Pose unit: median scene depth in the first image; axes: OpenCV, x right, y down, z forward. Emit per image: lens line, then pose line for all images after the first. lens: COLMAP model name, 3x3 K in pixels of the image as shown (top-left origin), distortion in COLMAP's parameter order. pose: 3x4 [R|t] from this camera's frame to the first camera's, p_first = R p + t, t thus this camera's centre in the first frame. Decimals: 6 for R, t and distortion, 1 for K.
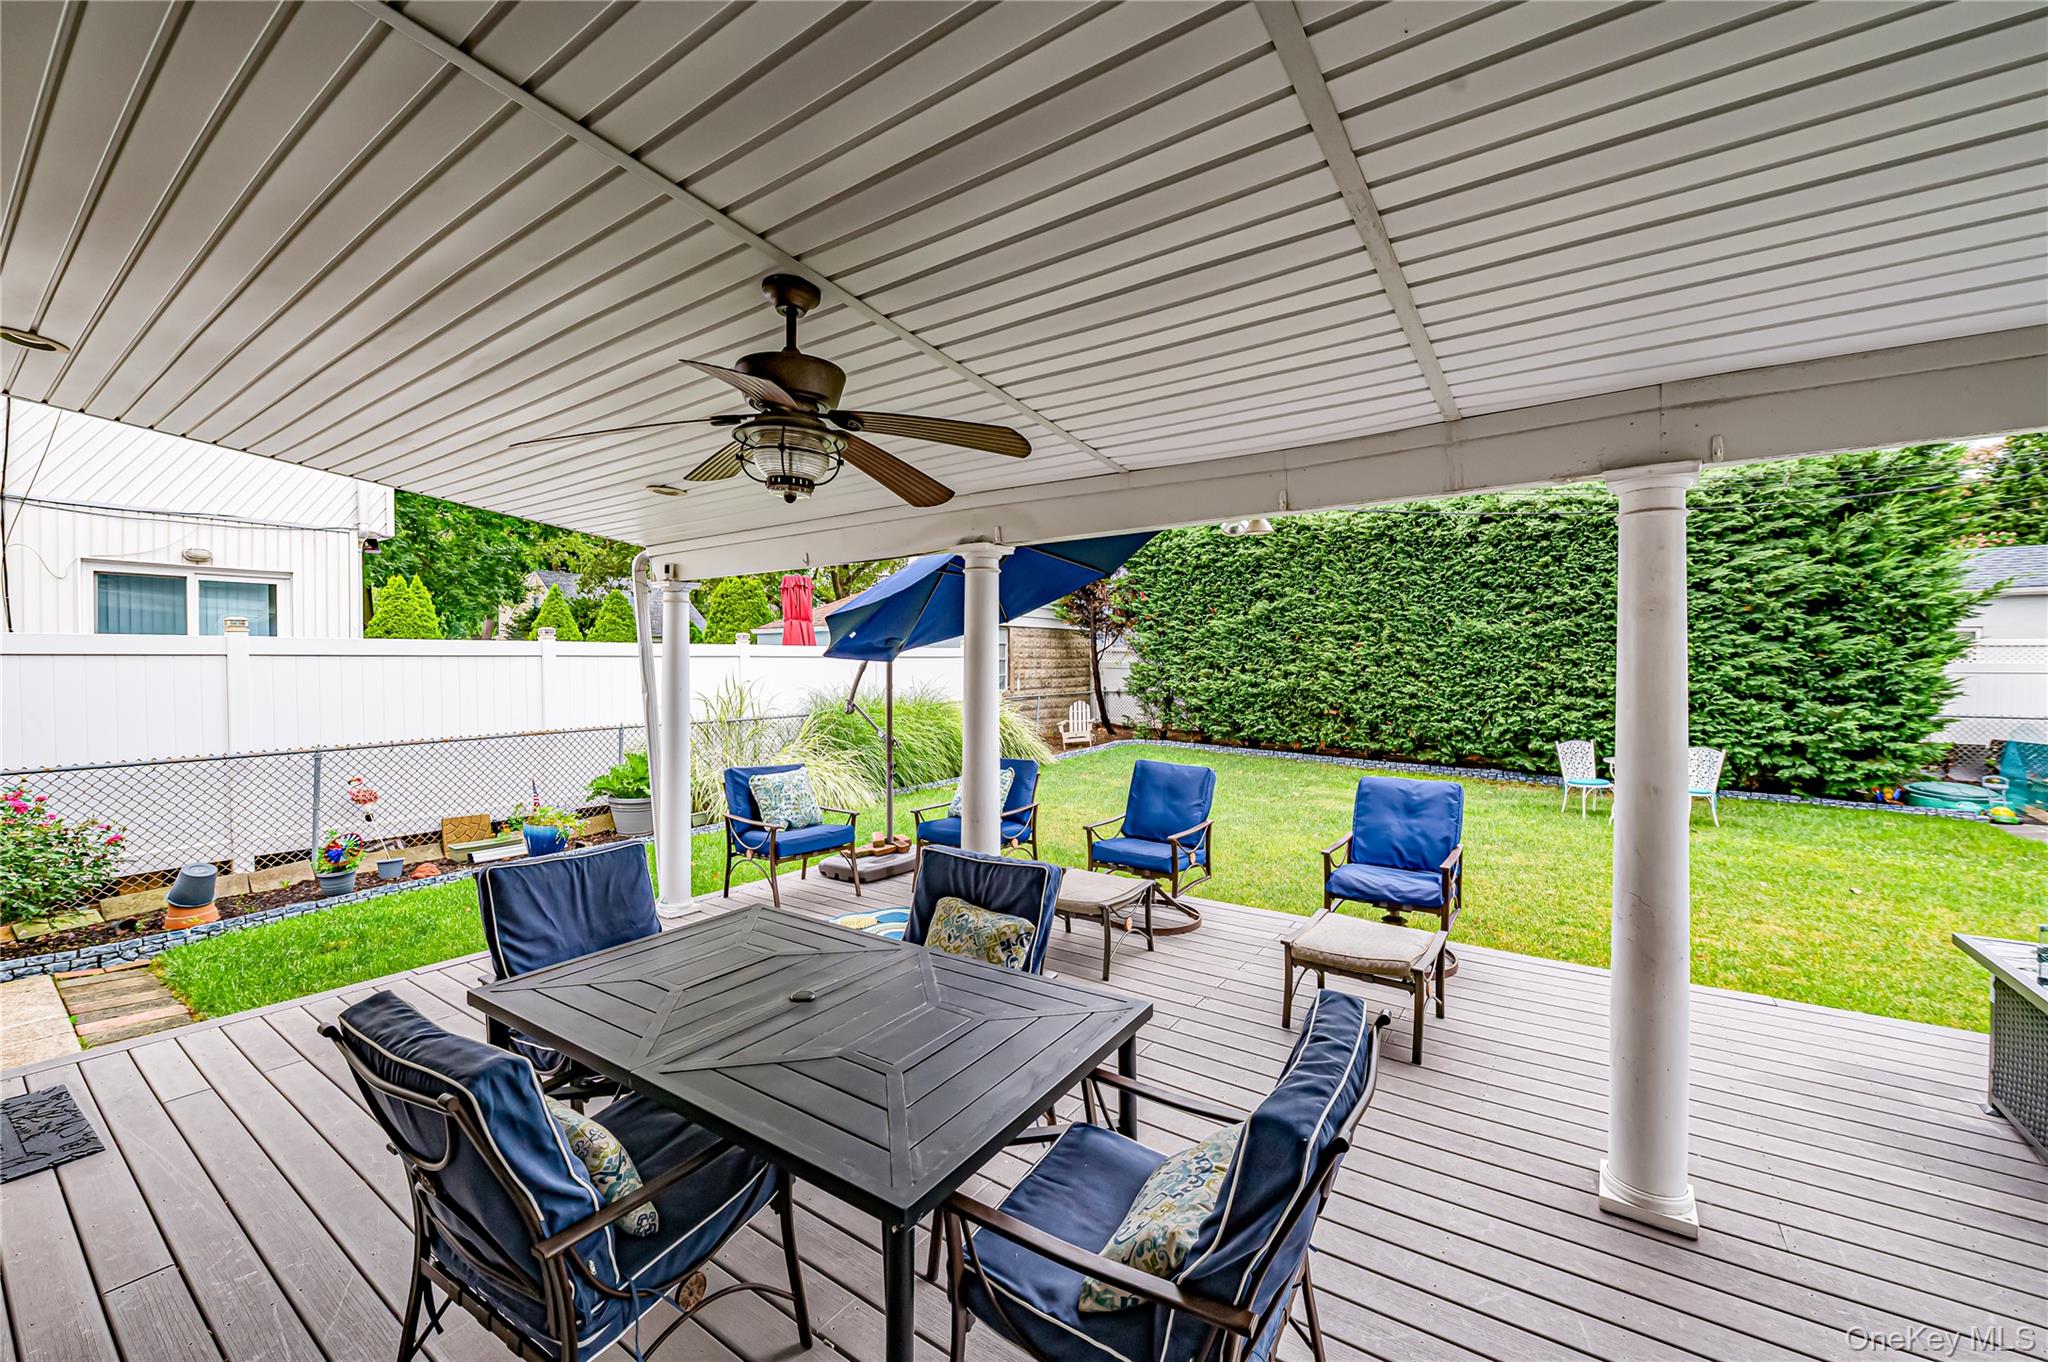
lens RADIAL K [[807.4, 0, 1020.0], [0, 807.4, 672.9], [0, 0, 1]] dist [-0.003635, -0.000545]
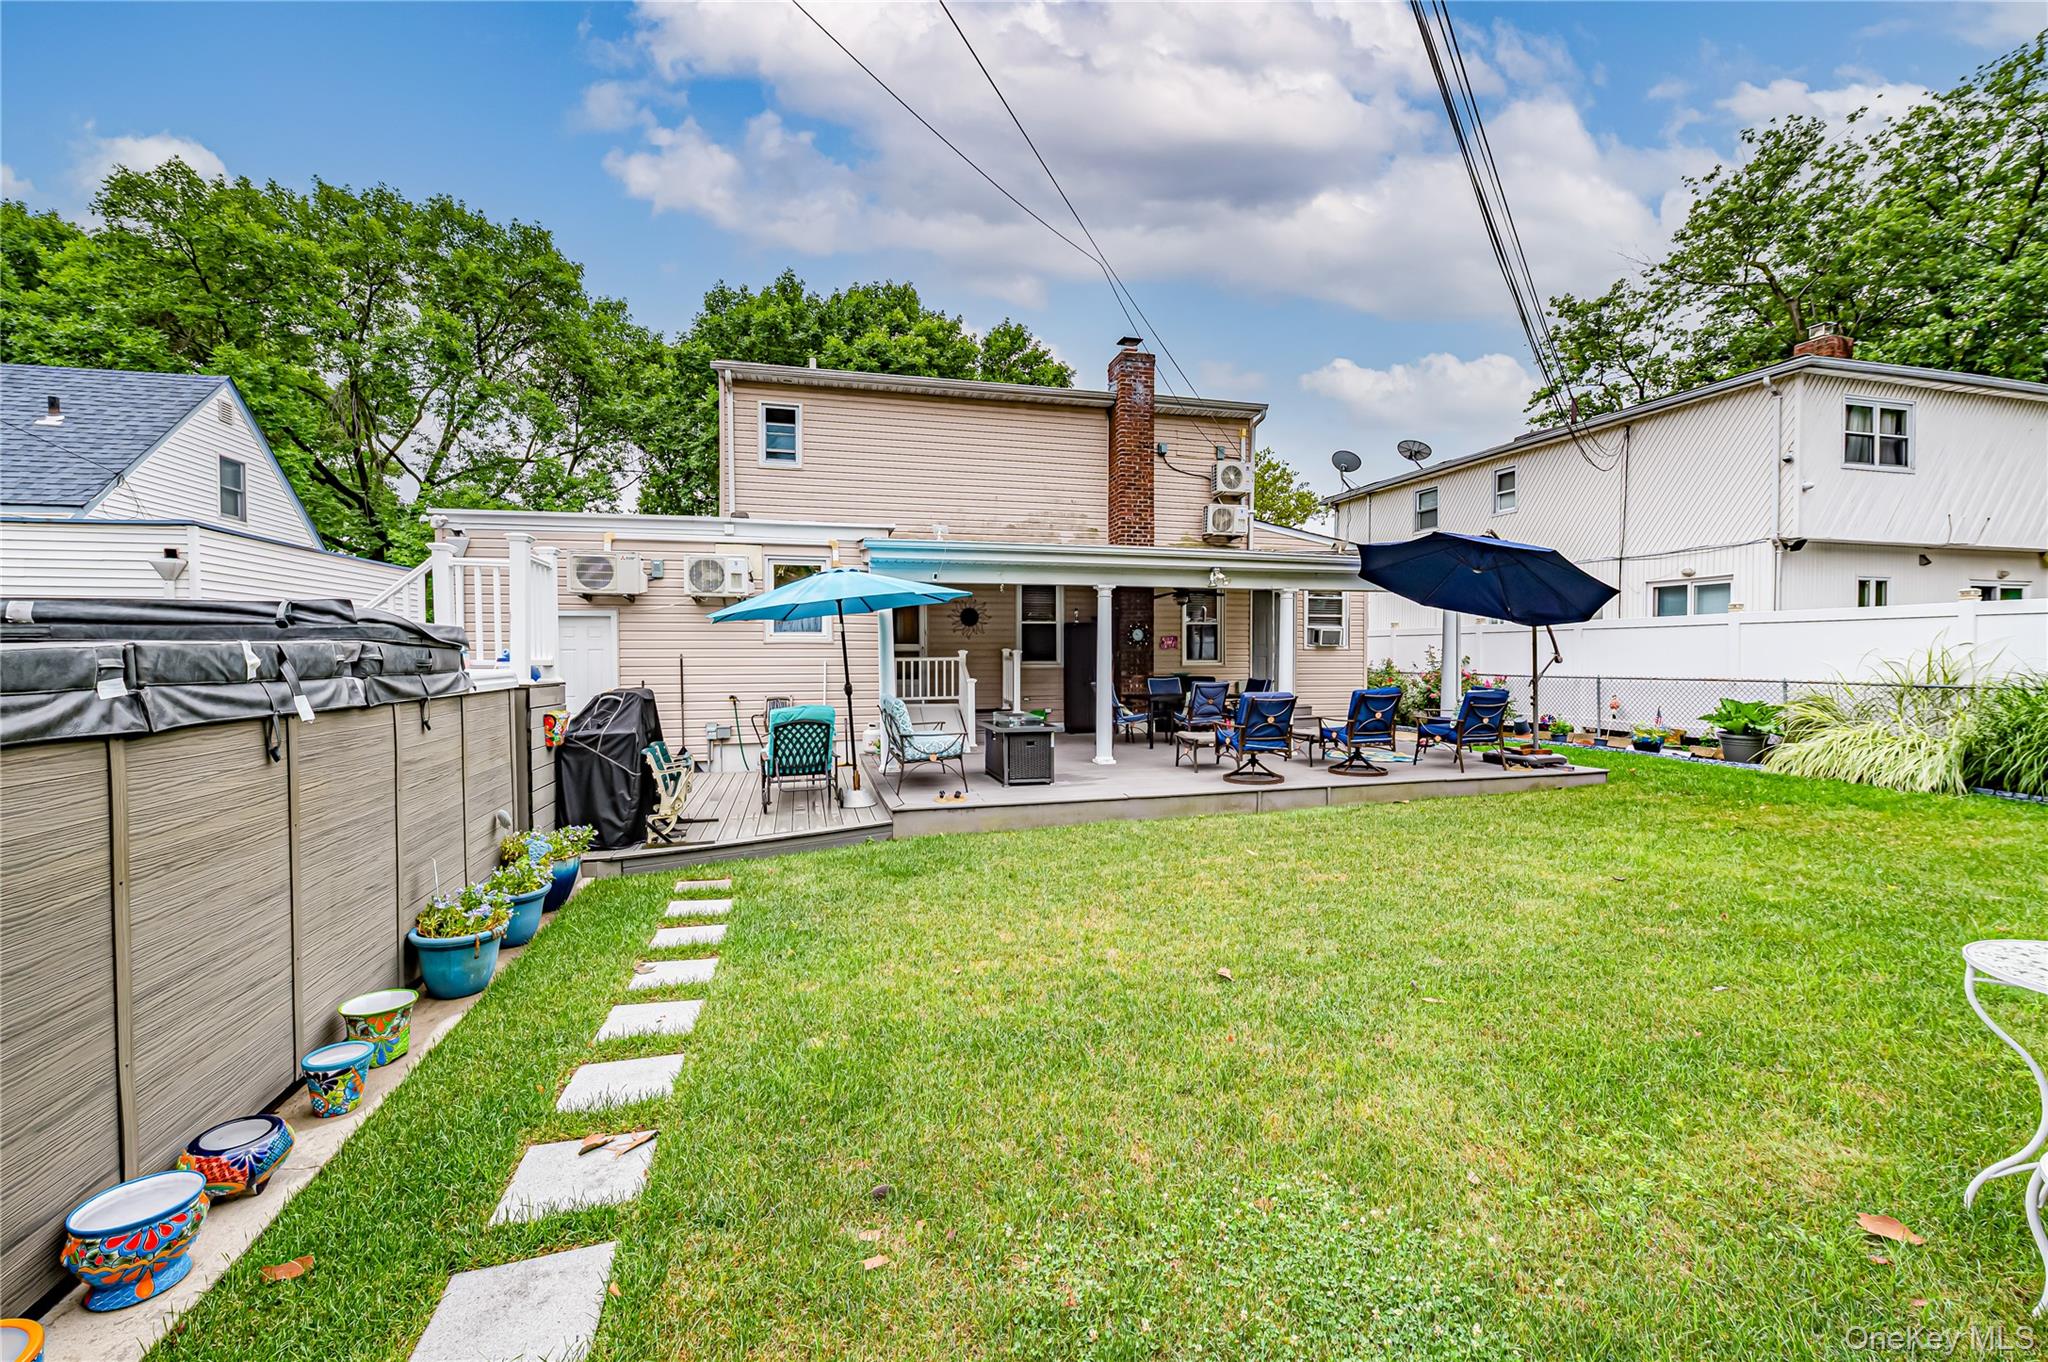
lens RADIAL K [[807.4, 0, 1020.0], [0, 807.4, 672.9], [0, 0, 1]] dist [-0.003635, -0.000545]
pose [[-0.647420, 0.025371, -0.761711, 0.935195], [-0.000663, 0.999427, 0.033852, 0.012374], [0.762133, 0.022421, -0.647032, 0.743901]]
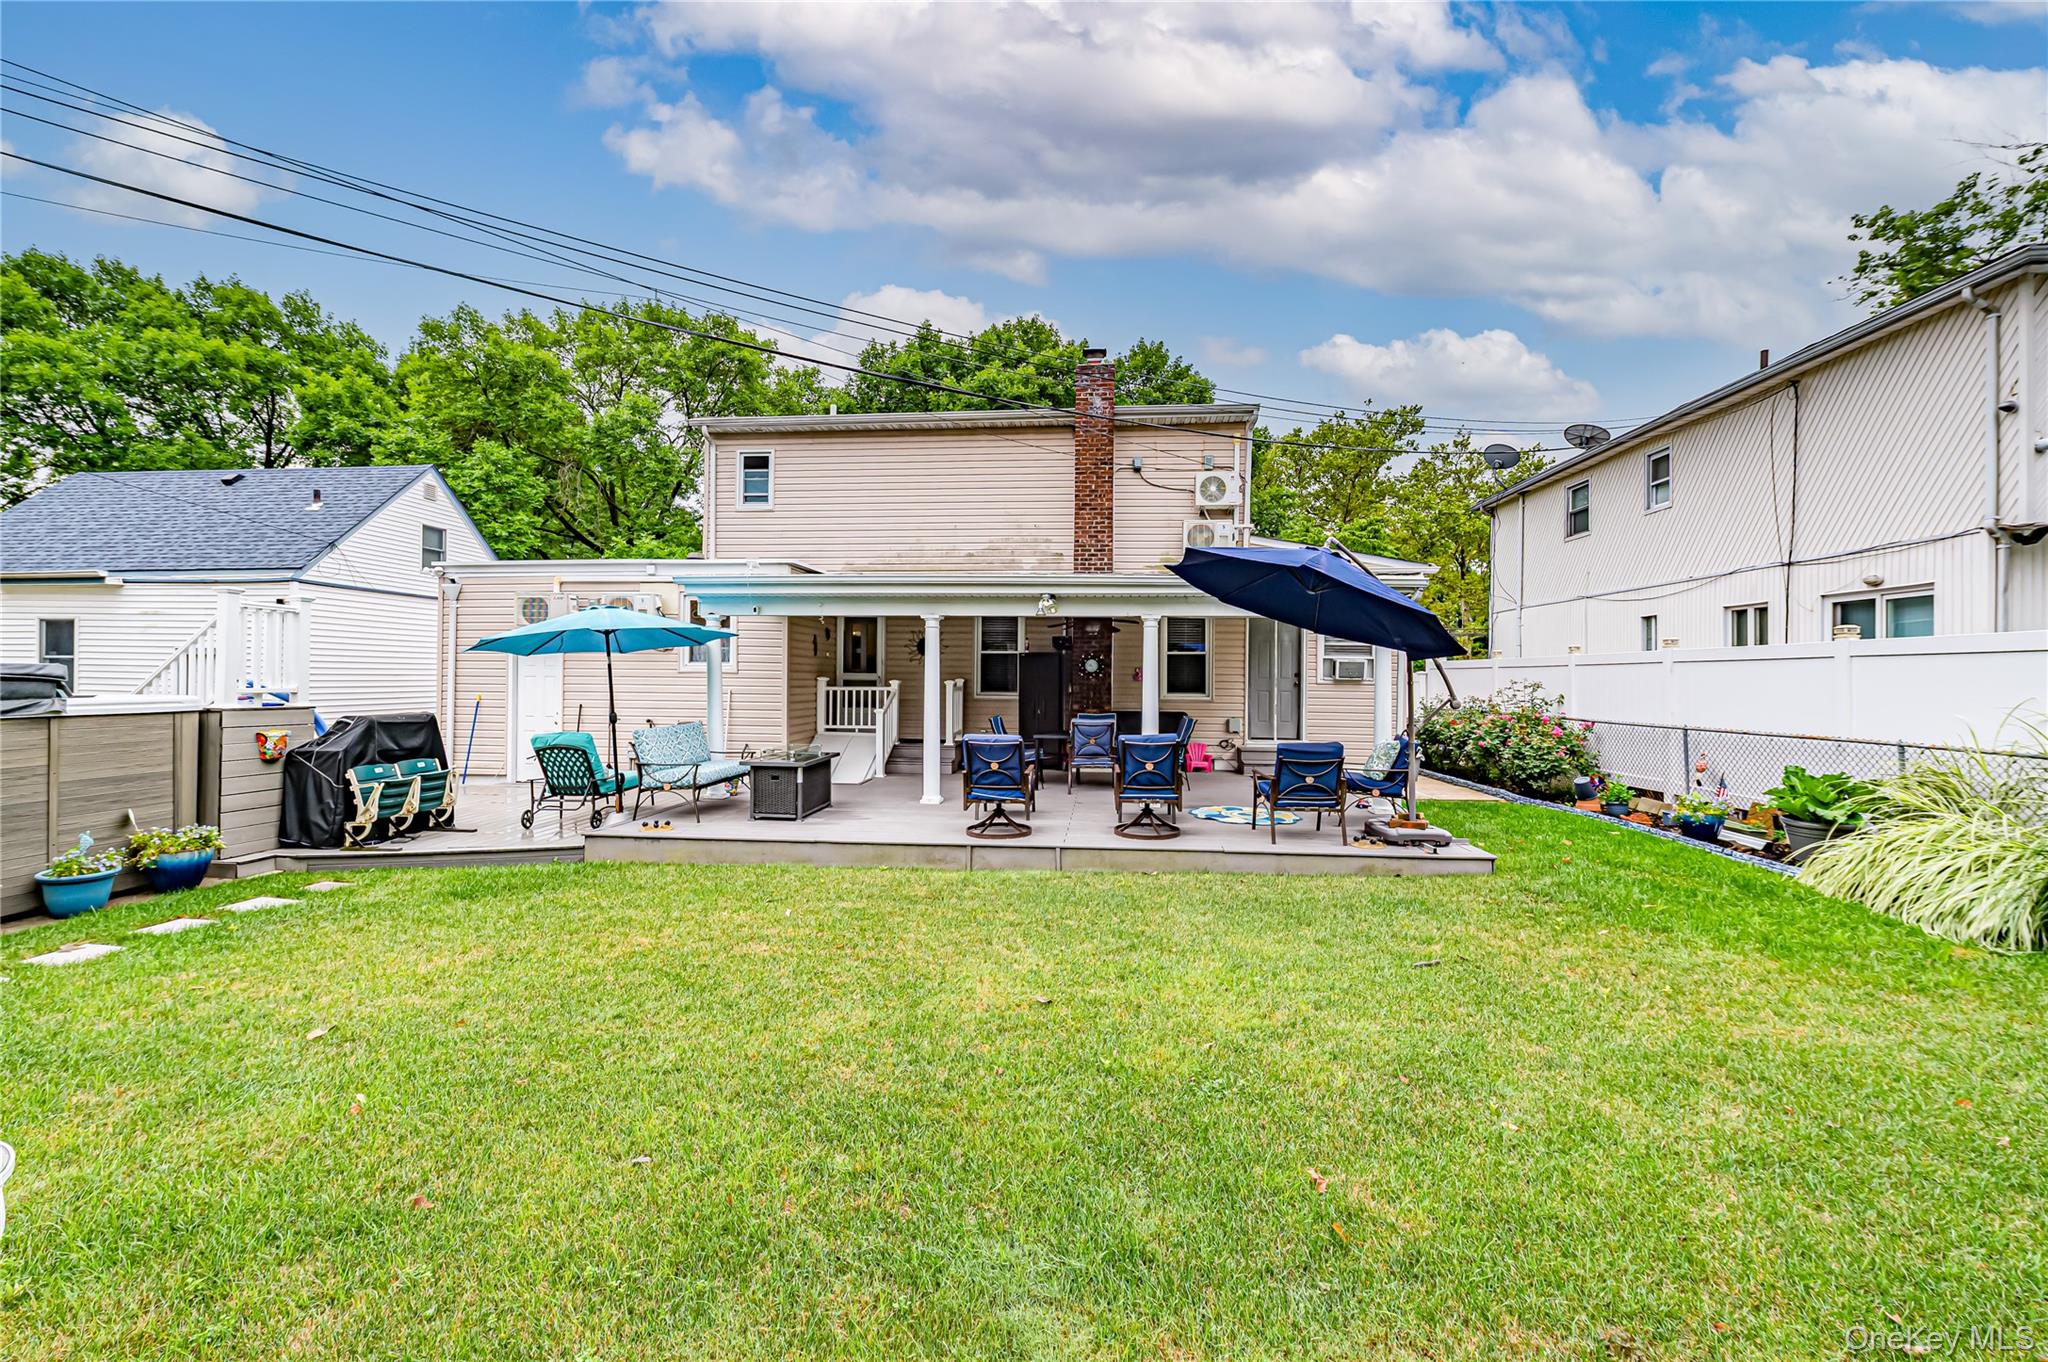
lens RADIAL K [[806.2, 0, 1028.8], [0, 806.2, 671.2], [0, 0, 1]] dist [-0.001328, -0.002548]
pose [[-0.868605, -0.006110, -0.495468, 0.516284], [-0.009008, 0.999953, 0.003461, 0.000445], [0.495423, 0.007469, -0.868620, 1.030176]]
